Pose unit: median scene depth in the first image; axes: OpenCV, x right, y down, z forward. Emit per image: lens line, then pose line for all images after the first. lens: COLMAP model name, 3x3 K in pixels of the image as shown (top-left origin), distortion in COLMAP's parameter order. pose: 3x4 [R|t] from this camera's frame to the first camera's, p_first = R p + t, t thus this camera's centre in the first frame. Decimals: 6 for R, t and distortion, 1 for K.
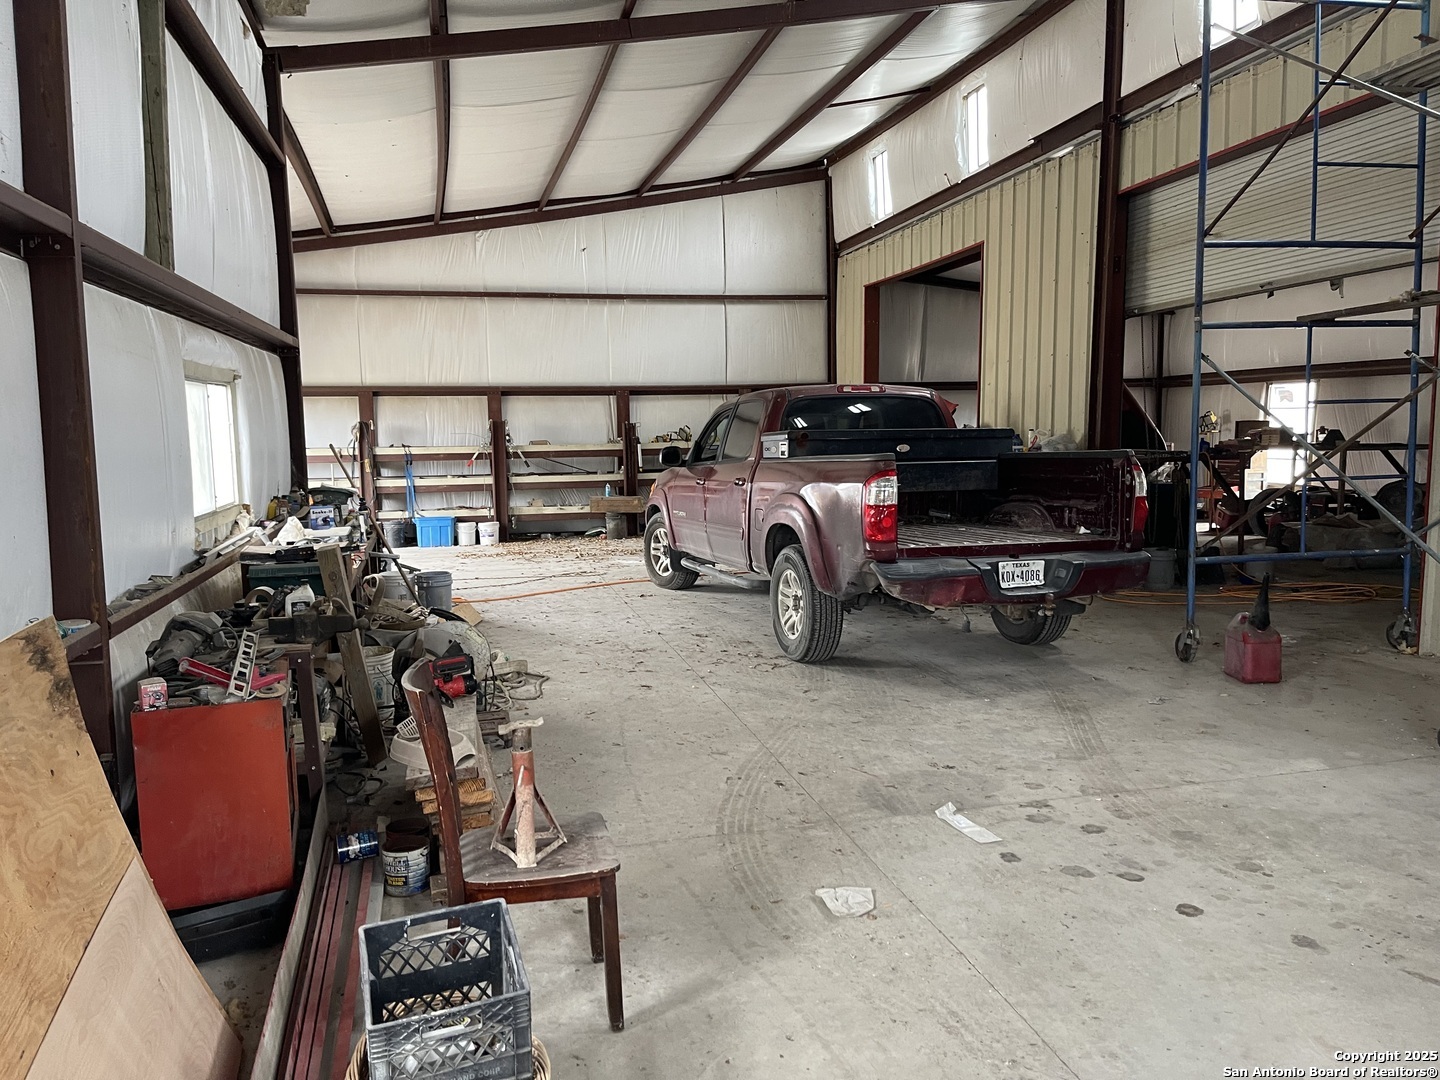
lens RADIAL K [[1113.4, 0, 693.2], [0, 1113.4, 542.0], [0, 0, 1]] dist [0.080572, -0.102986]
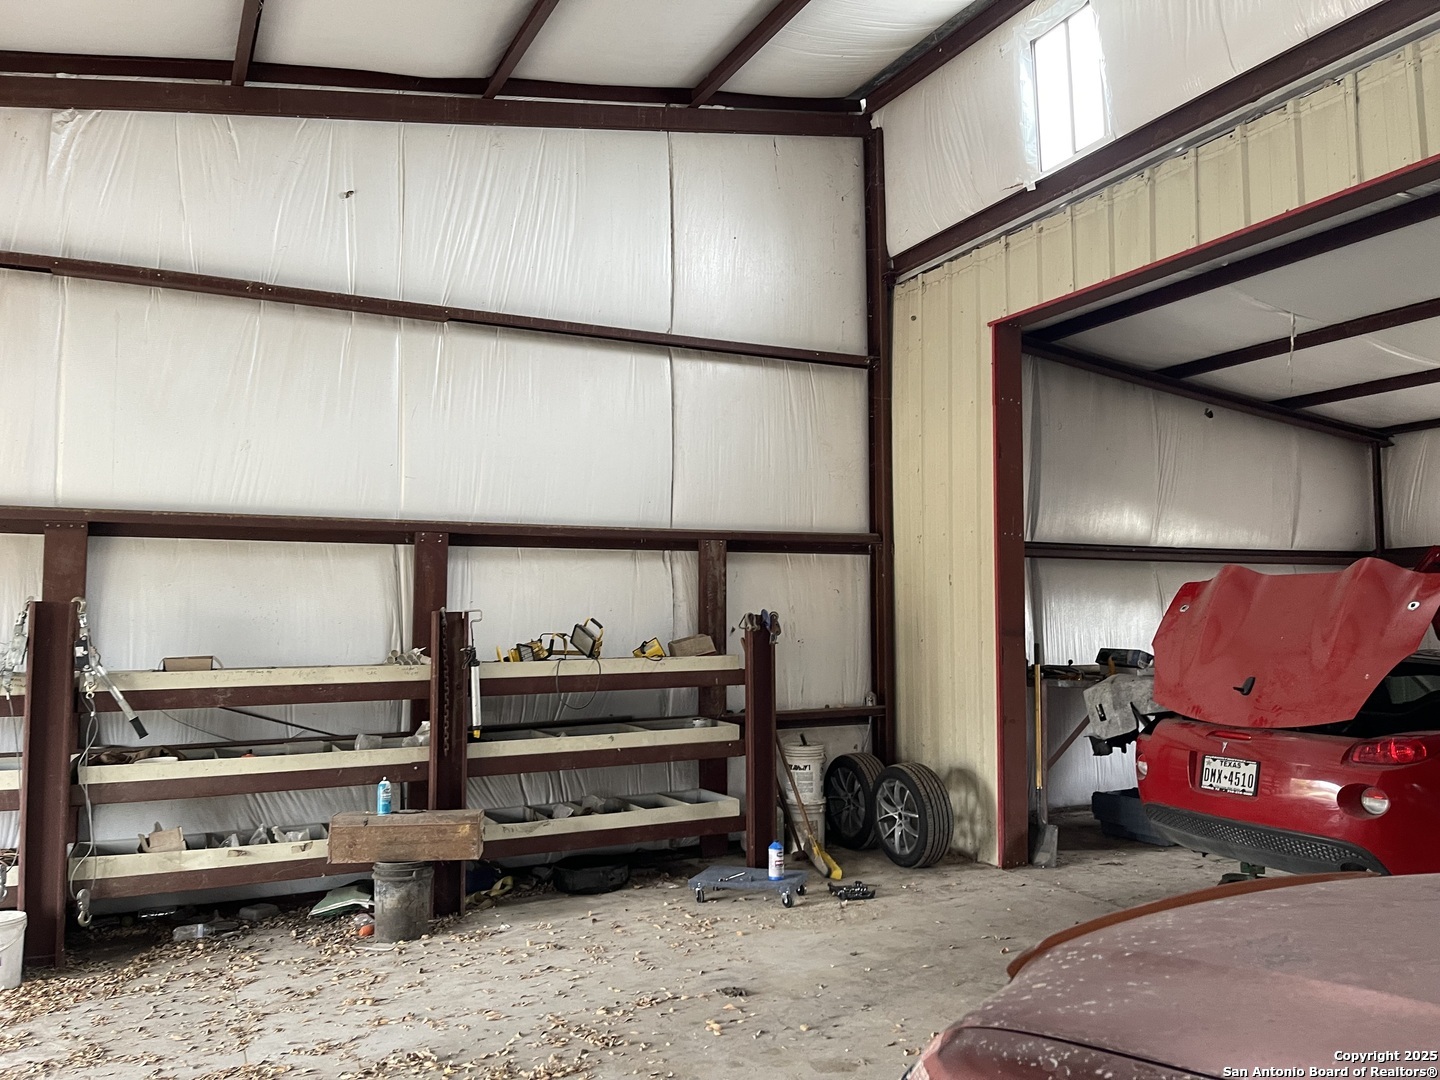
lens RADIAL K [[1113.4, 0, 730.5], [0, 1113.4, 534.0], [0, 0, 1]] dist [0.080572, -0.102986]
pose [[0.972143, 0.031988, 0.232194, -0.053276], [0.009335, 0.984573, -0.174723, -0.064138], [-0.234201, 0.172023, 0.956848, 0.592188]]
